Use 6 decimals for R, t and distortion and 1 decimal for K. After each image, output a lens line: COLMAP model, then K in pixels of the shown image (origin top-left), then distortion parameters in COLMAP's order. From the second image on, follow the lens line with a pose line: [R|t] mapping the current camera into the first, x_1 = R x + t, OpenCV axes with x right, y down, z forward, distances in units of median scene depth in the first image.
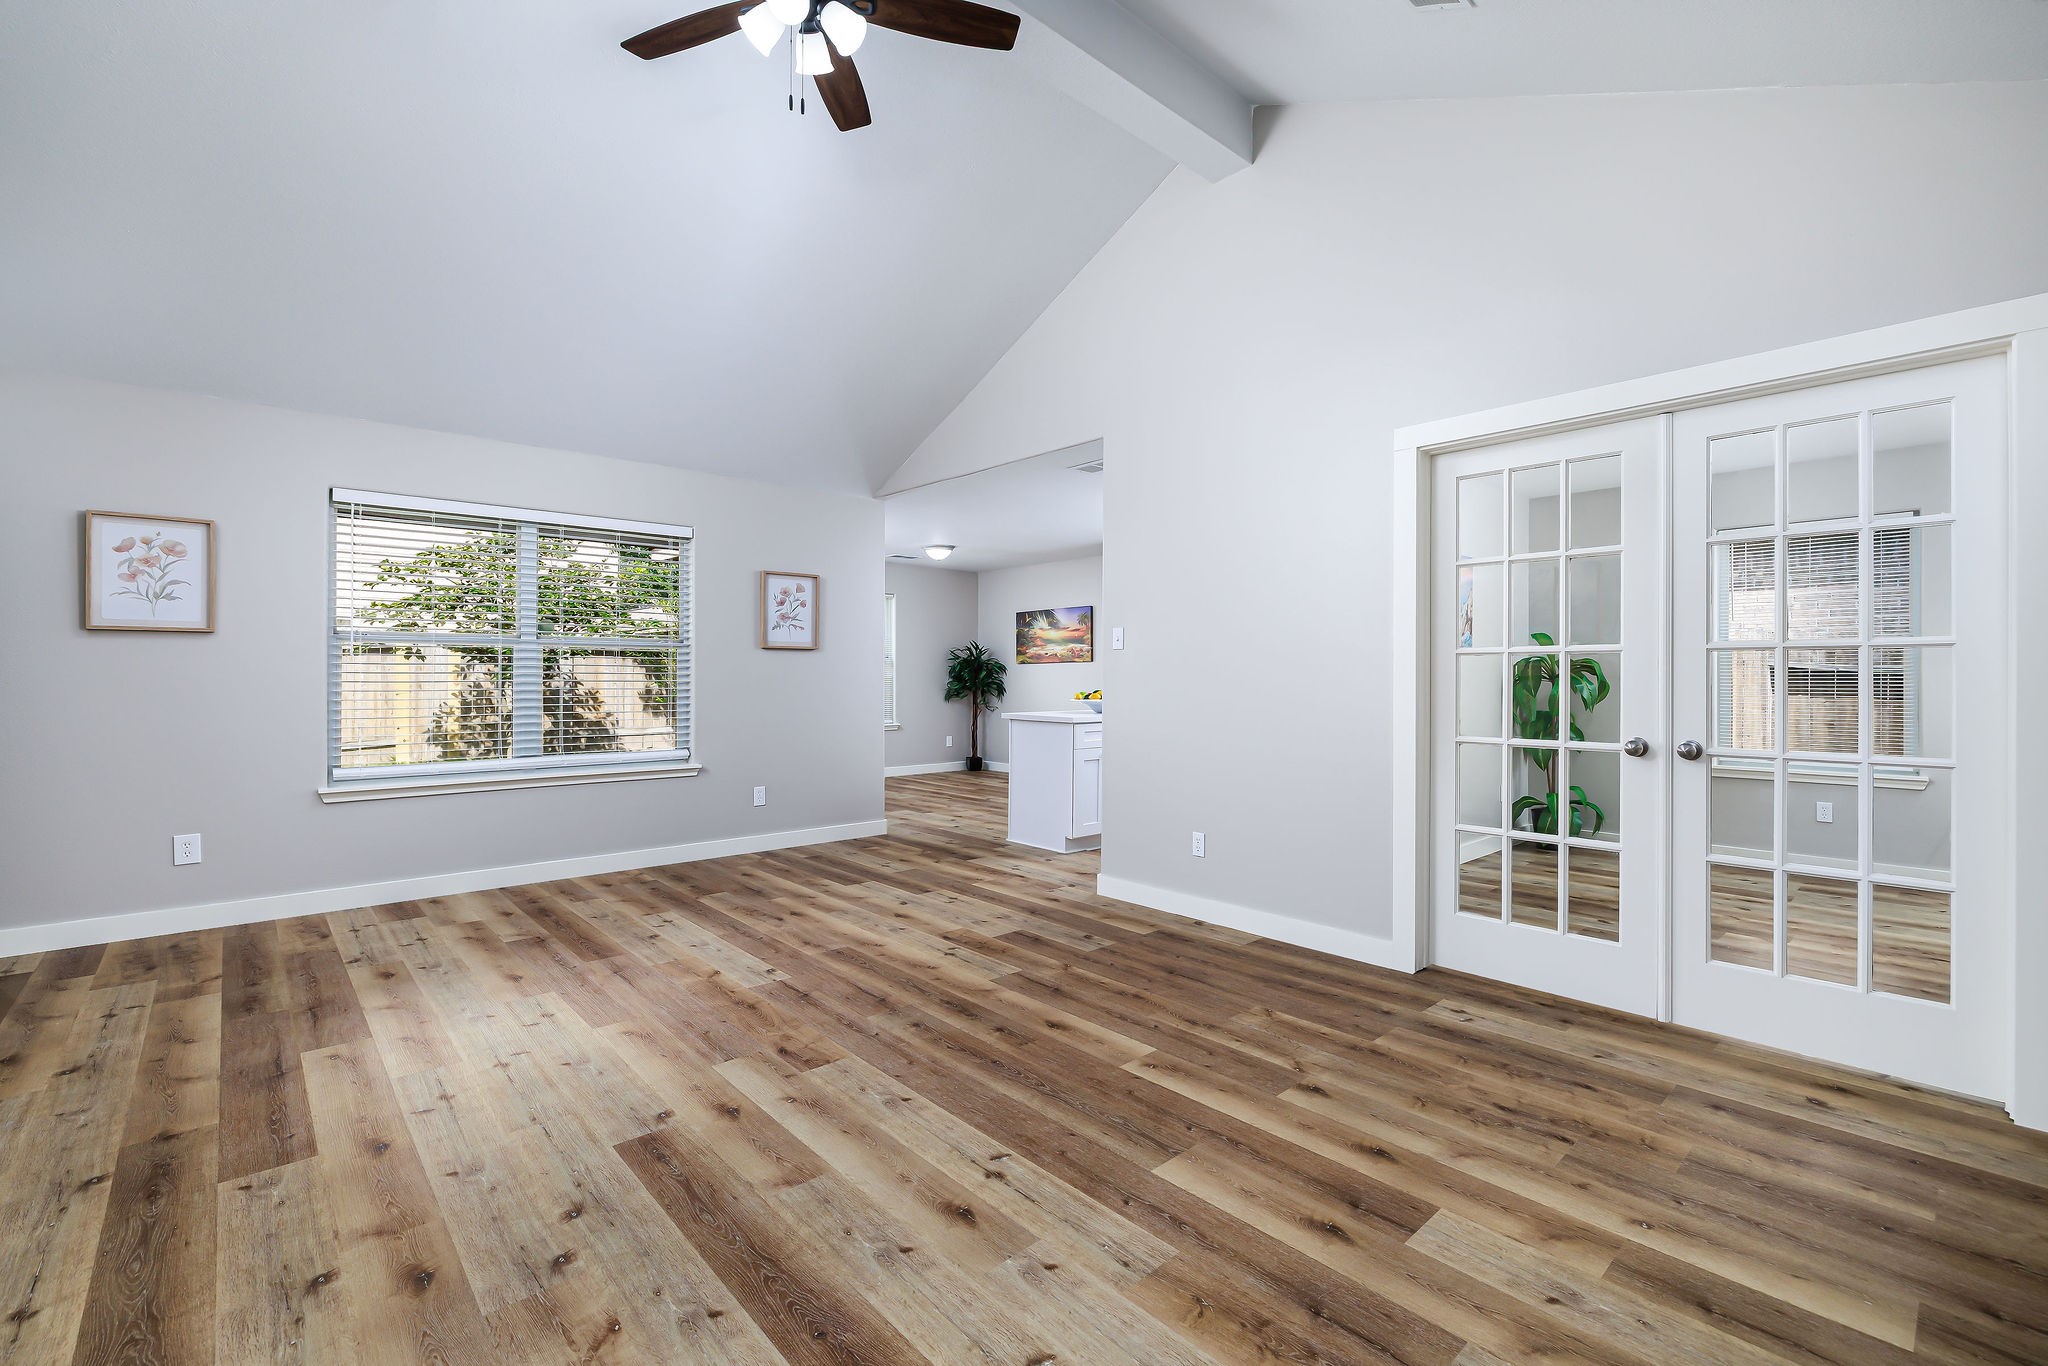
lens RADIAL K [[873.5, 0, 1015.6], [0, 873.5, 676.1], [0, 0, 1]] dist [0.000532, -0.001255]
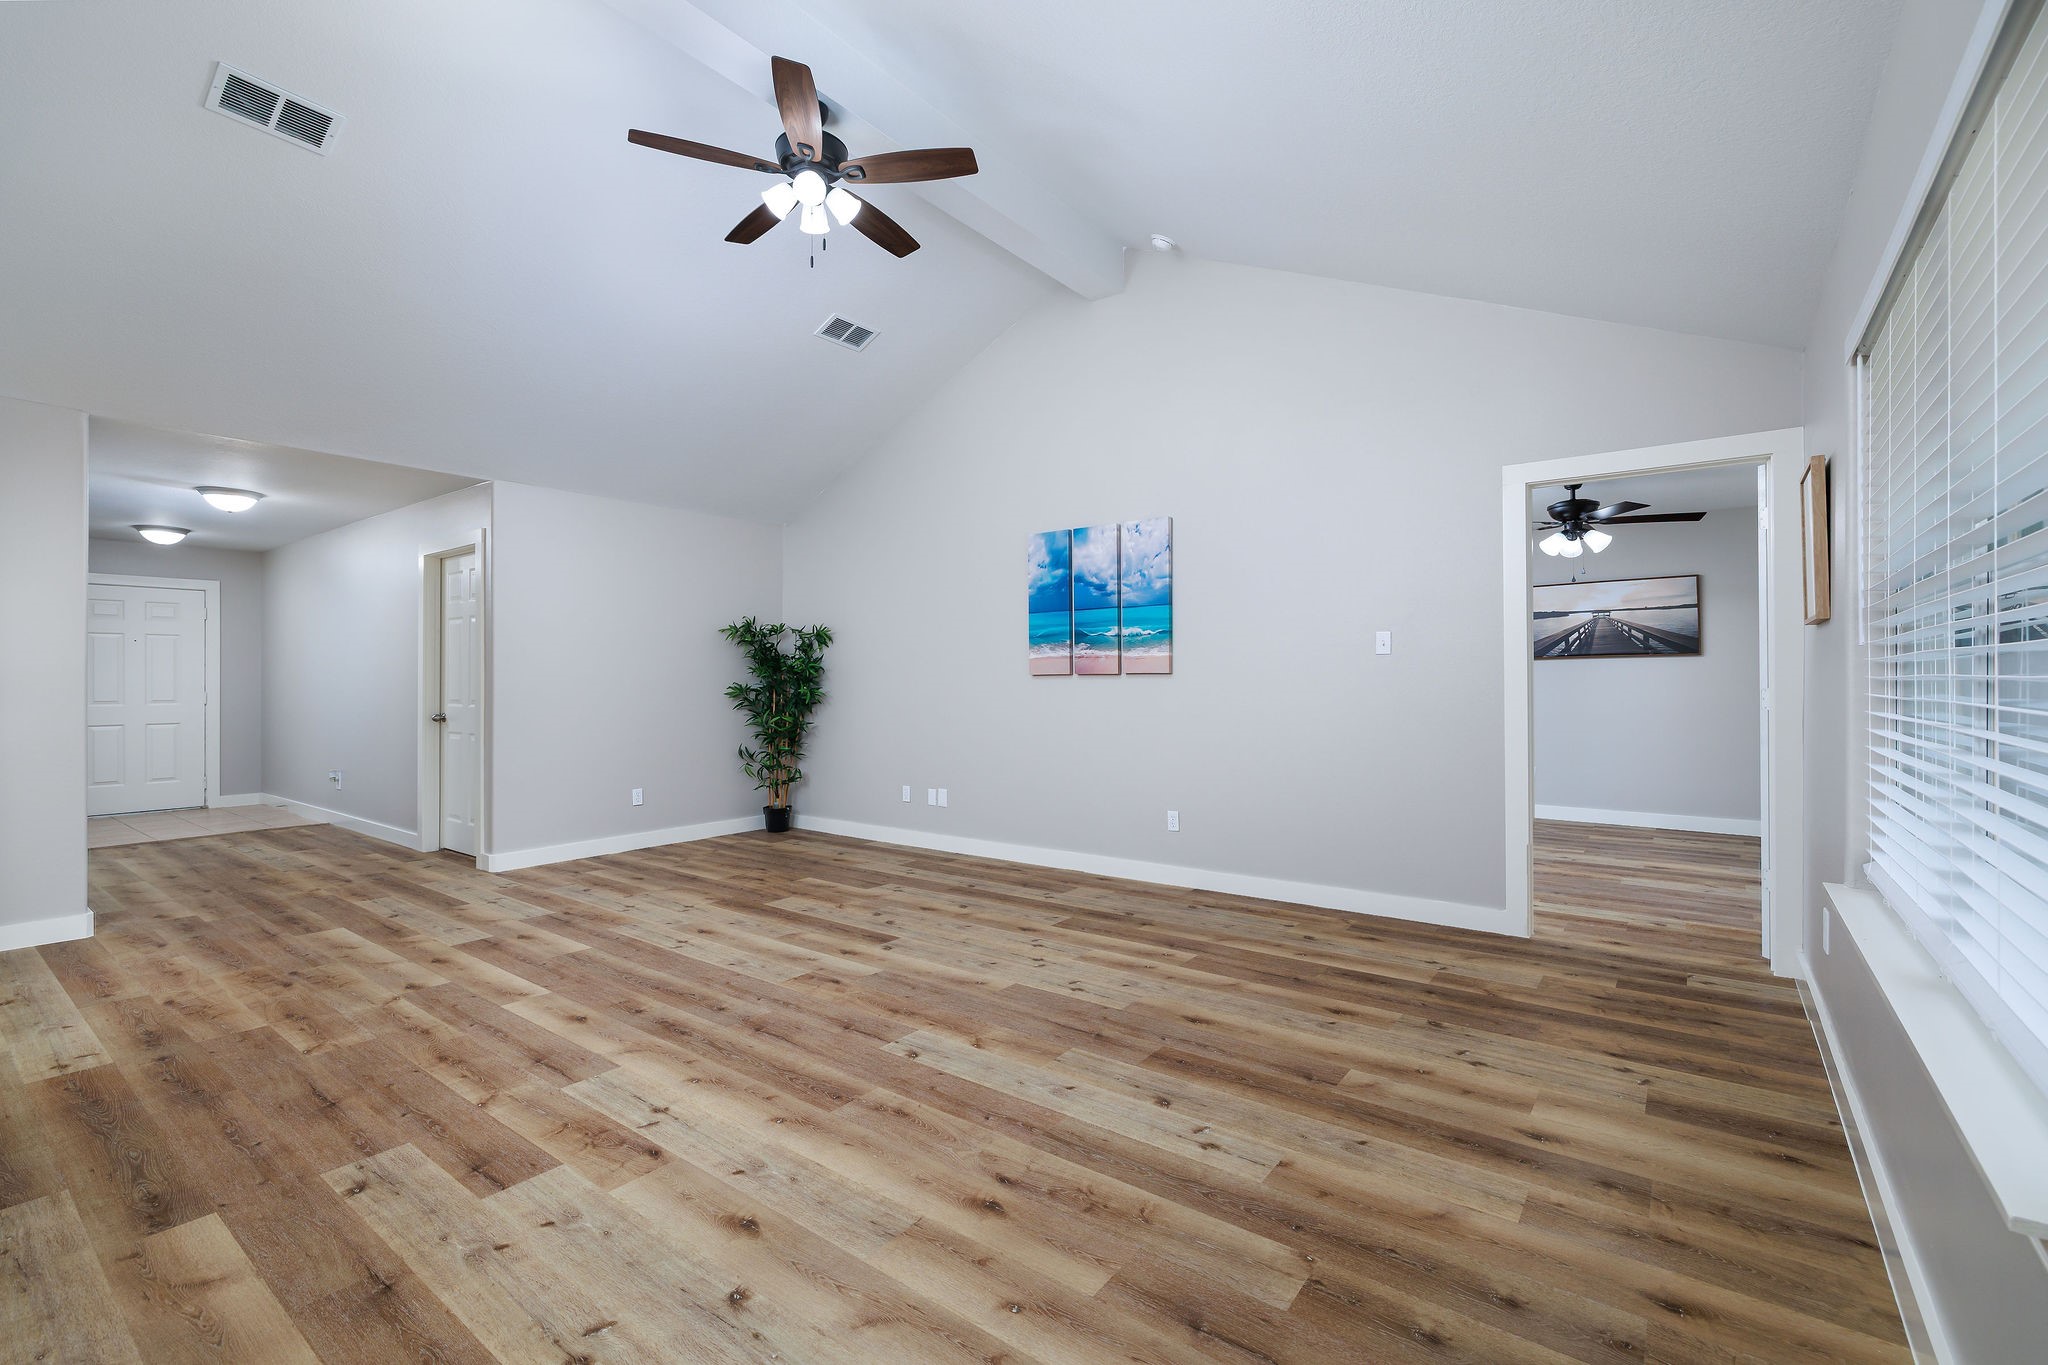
lens RADIAL K [[873.5, 0, 1027.7], [0, 873.5, 673.9], [0, 0, 1]] dist [0.000532, -0.001255]
pose [[-0.979720, -0.000131, -0.200369, -0.274968], [0.001272, 0.999976, -0.006869, 0.003069], [0.200365, -0.006985, -0.979696, 2.192034]]
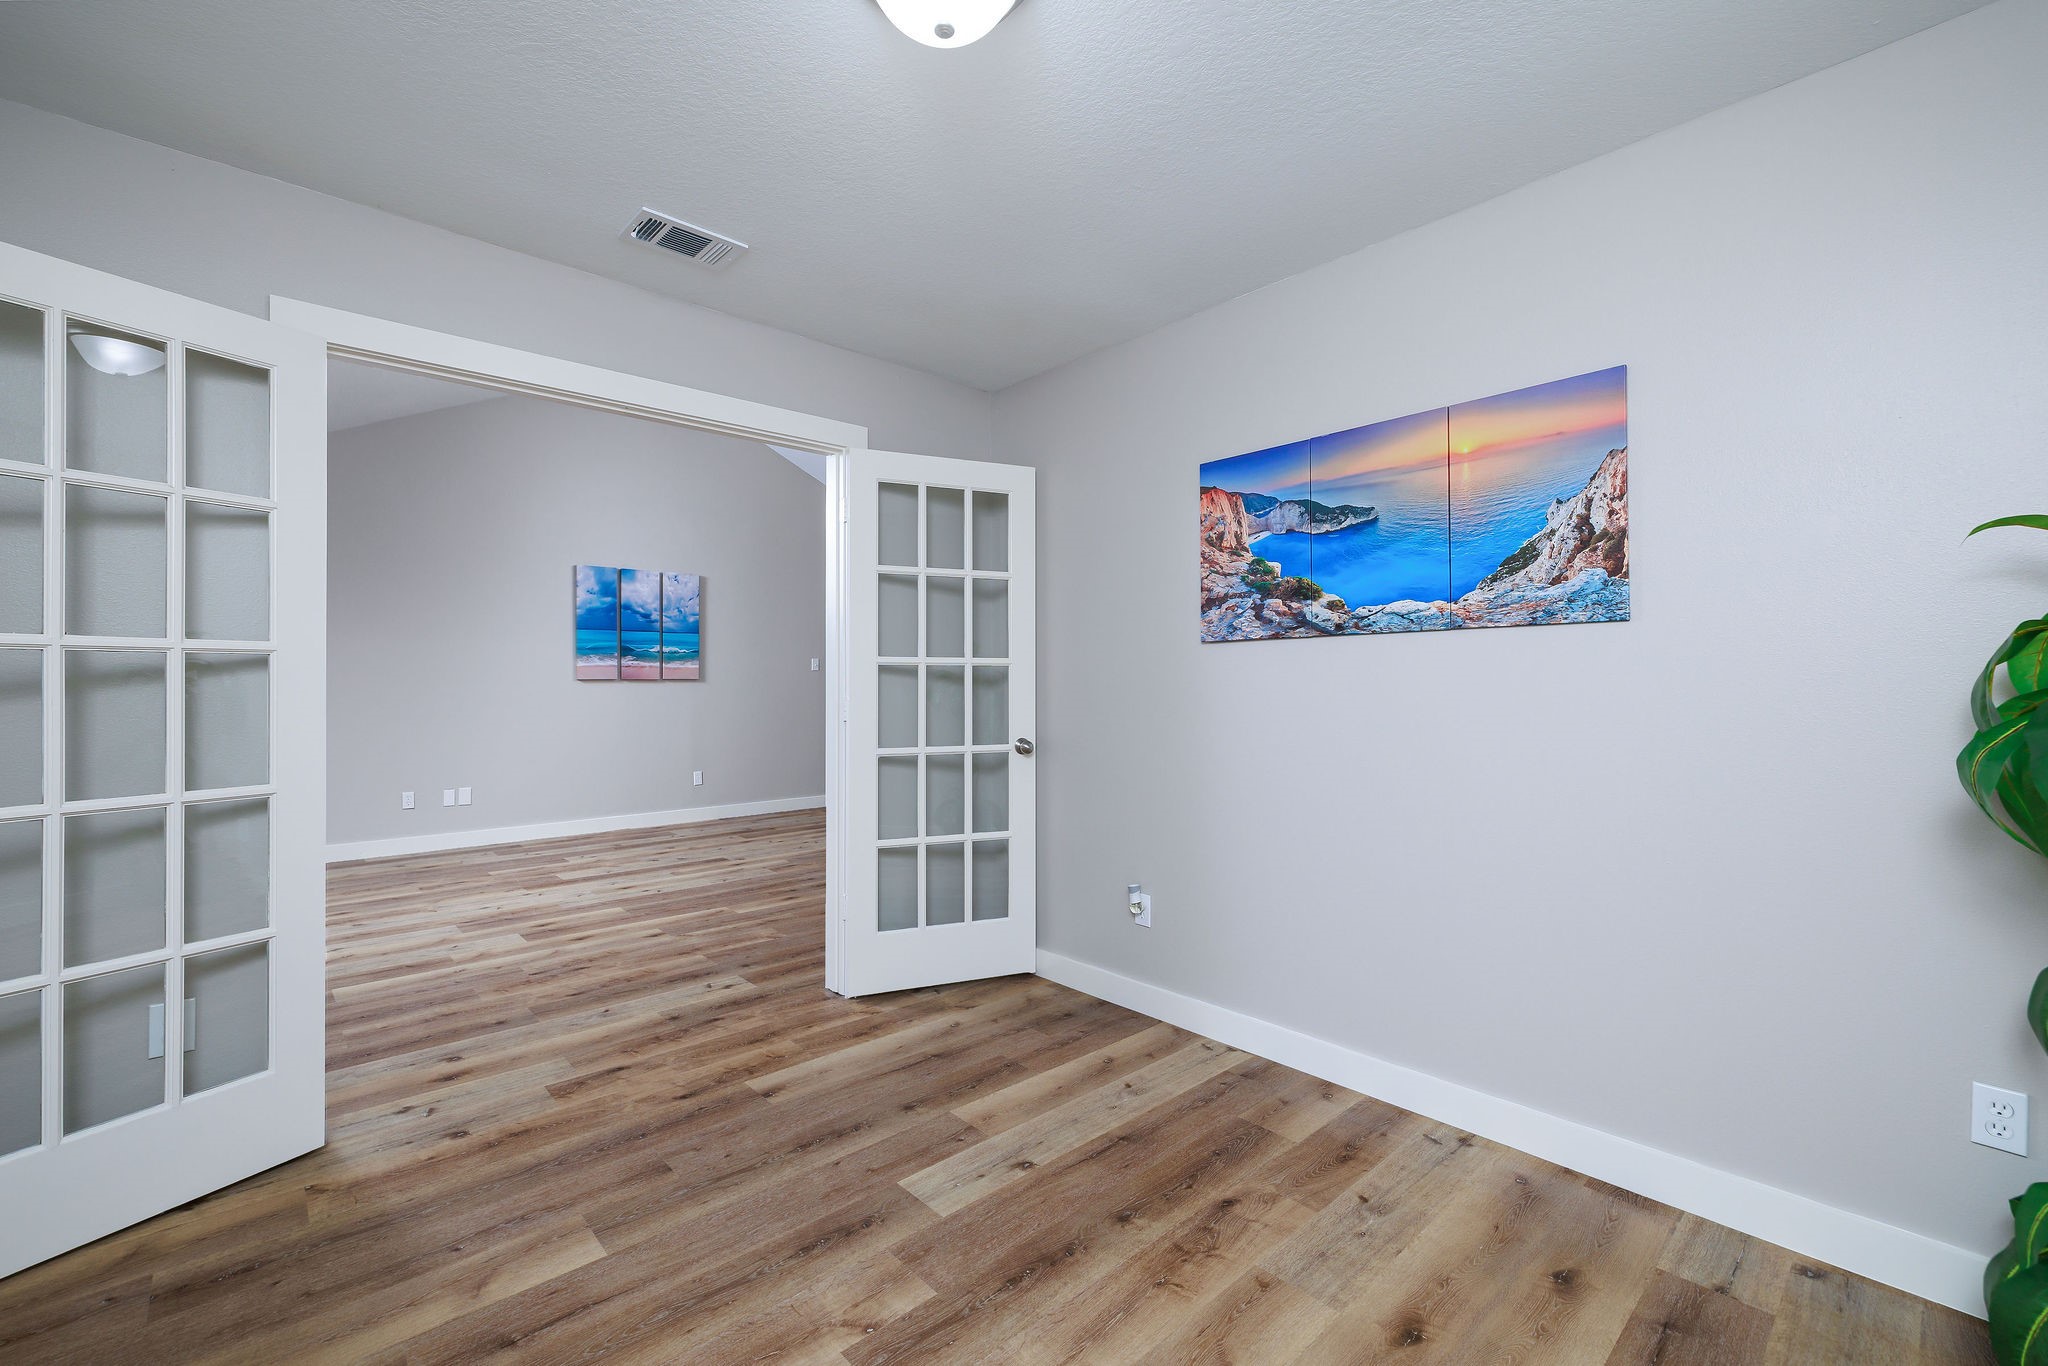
lens RADIAL K [[873.5, 0, 1019.3], [0, 873.5, 690.0], [0, 0, 1]] dist [0.000532, -0.001255]
pose [[0.007571, 0.013567, -0.999879, 1.751749], [-0.001965, 0.999906, 0.013552, -0.014751], [0.999969, 0.001862, 0.007597, 1.469140]]
